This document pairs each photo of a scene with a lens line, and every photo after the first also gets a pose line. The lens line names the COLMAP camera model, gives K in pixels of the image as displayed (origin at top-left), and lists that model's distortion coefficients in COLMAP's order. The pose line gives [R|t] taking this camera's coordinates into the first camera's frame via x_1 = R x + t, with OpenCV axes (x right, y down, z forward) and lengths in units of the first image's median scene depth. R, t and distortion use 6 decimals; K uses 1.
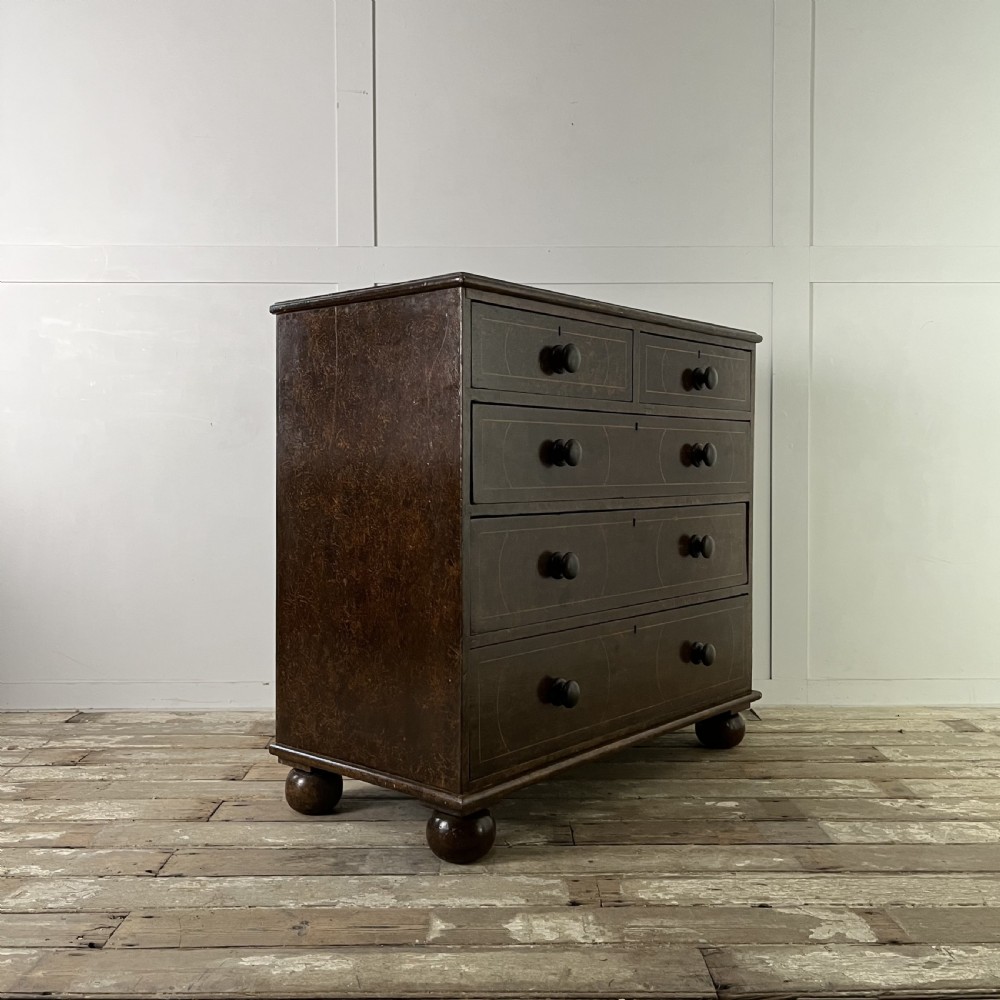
lens RADIAL K [[1022.2, 0, 492.8], [0, 1022.2, 491.7], [0, 0, 1]] dist [0.031981, -0.033279]
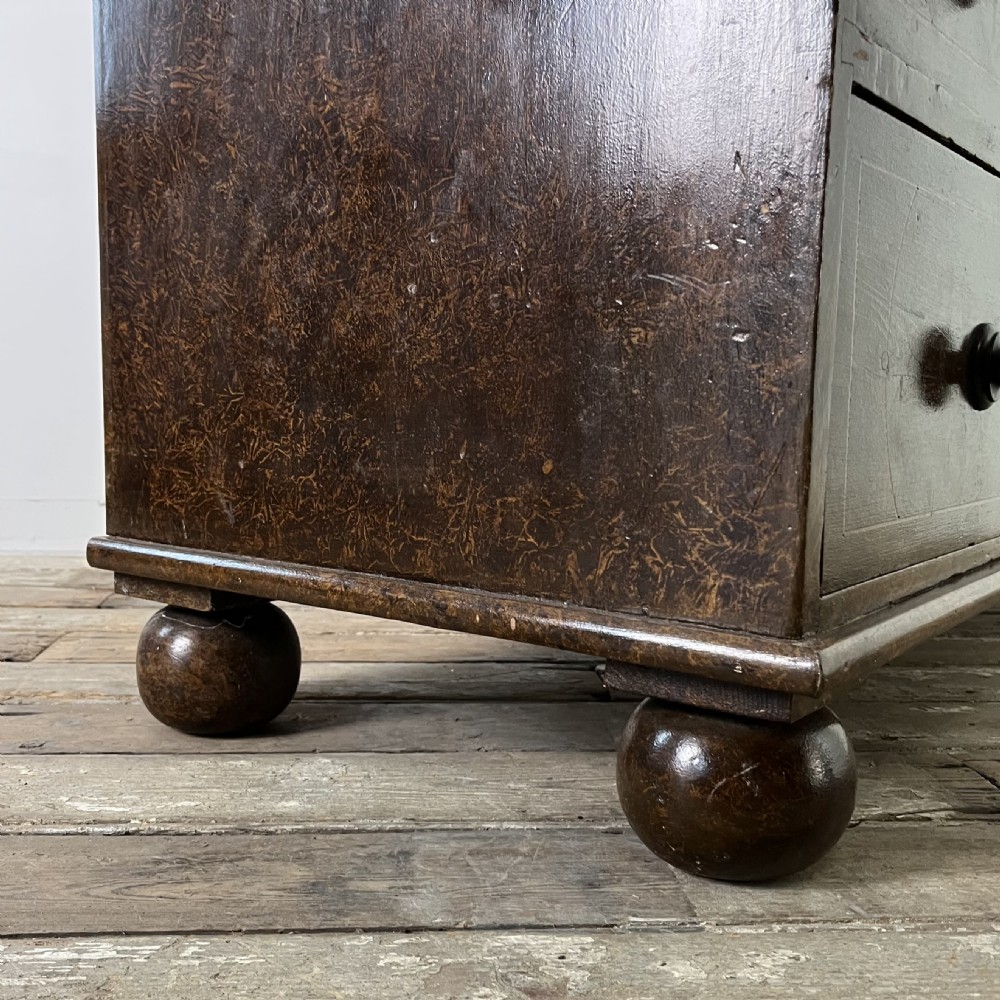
lens RADIAL K [[1153.9, 0, 474.7], [0, 1153.9, 571.6], [0, 0, 1]] dist [0.030894, -0.020565]
pose [[0.997481, 0.011272, 0.070038, -0.124102], [-0.020126, 0.991695, 0.127031, 0.221273], [-0.068024, -0.128120, 0.989423, 0.651782]]
